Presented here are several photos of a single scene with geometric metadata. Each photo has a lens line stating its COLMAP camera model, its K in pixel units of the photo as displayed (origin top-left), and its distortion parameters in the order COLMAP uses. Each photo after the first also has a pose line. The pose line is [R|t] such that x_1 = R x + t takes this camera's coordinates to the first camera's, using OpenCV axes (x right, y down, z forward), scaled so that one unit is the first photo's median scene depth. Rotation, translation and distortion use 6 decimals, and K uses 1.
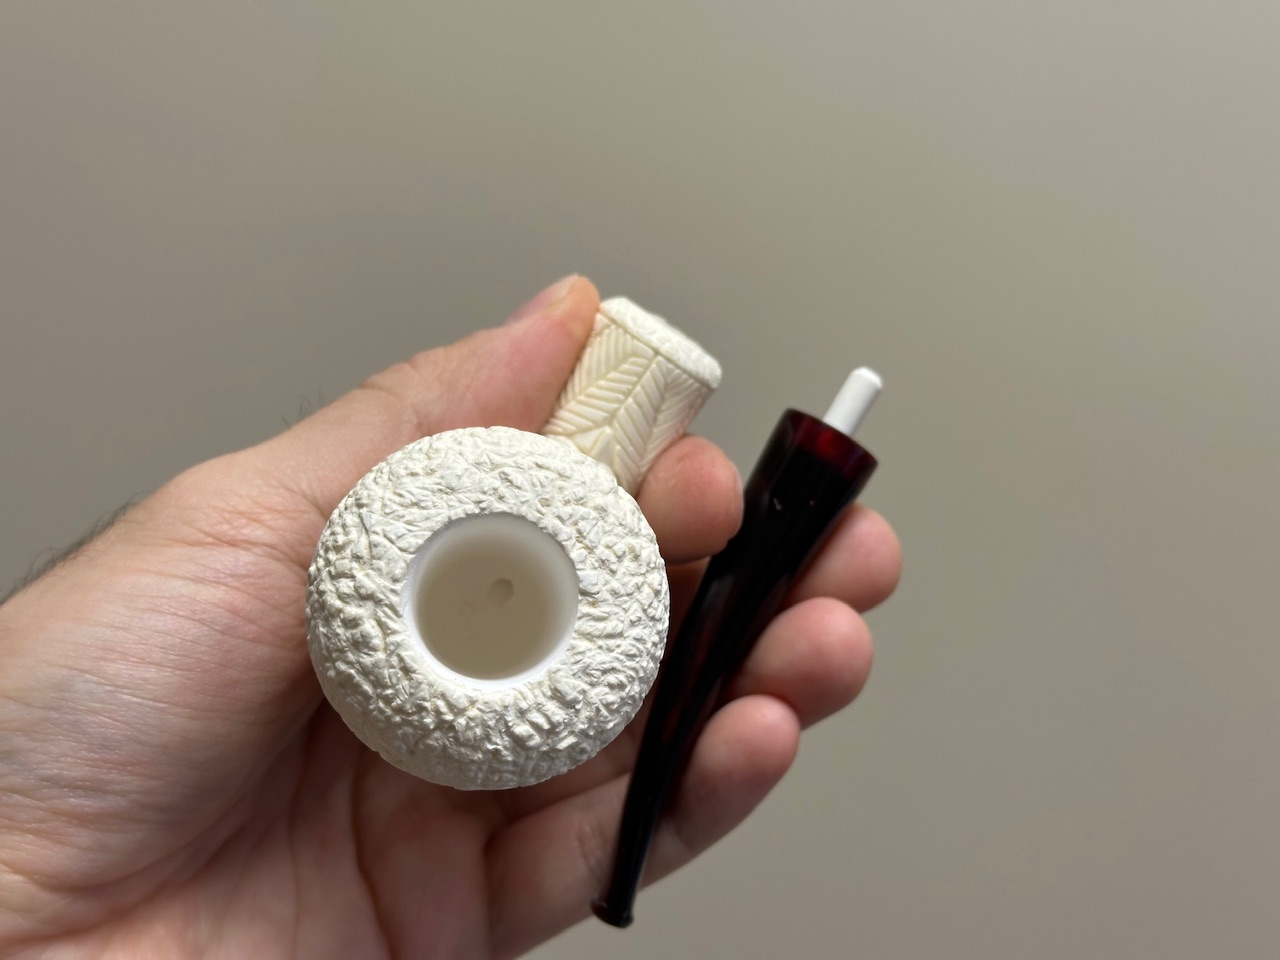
lens RADIAL K [[1788.1, 0, 639.3], [0, 1788.1, 485.4], [0, 0, 1]] dist [0.115203, 0.000000]
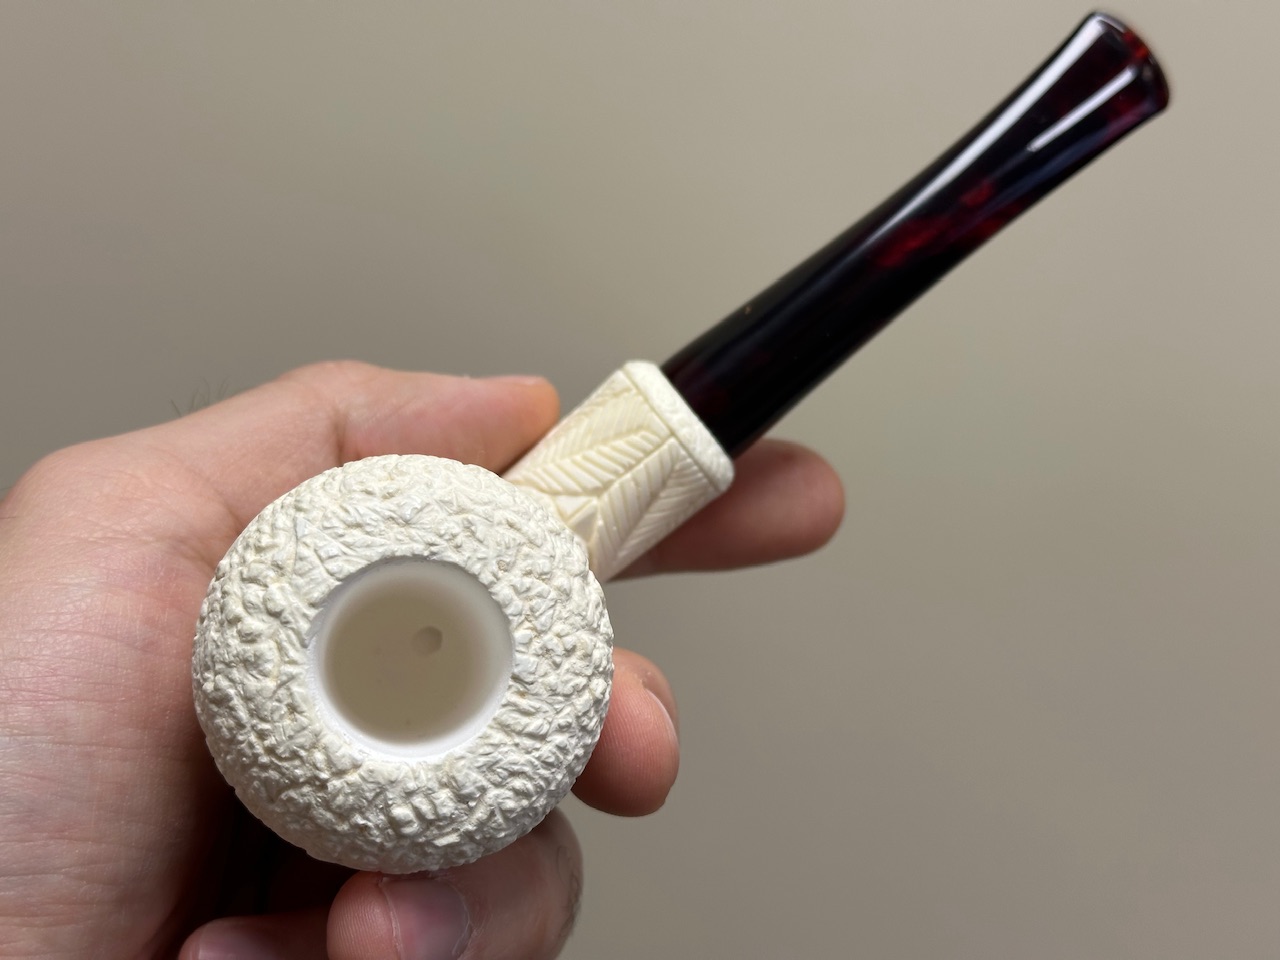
lens RADIAL K [[1788.1, 0, 643.8], [0, 1788.1, 475.6], [0, 0, 1]] dist [0.115203, 0.000000]
pose [[0.957618, 0.287671, 0.014611, -0.012854], [-0.287002, 0.957239, -0.036391, -0.020458], [-0.024455, 0.030656, 0.999231, 0.126070]]
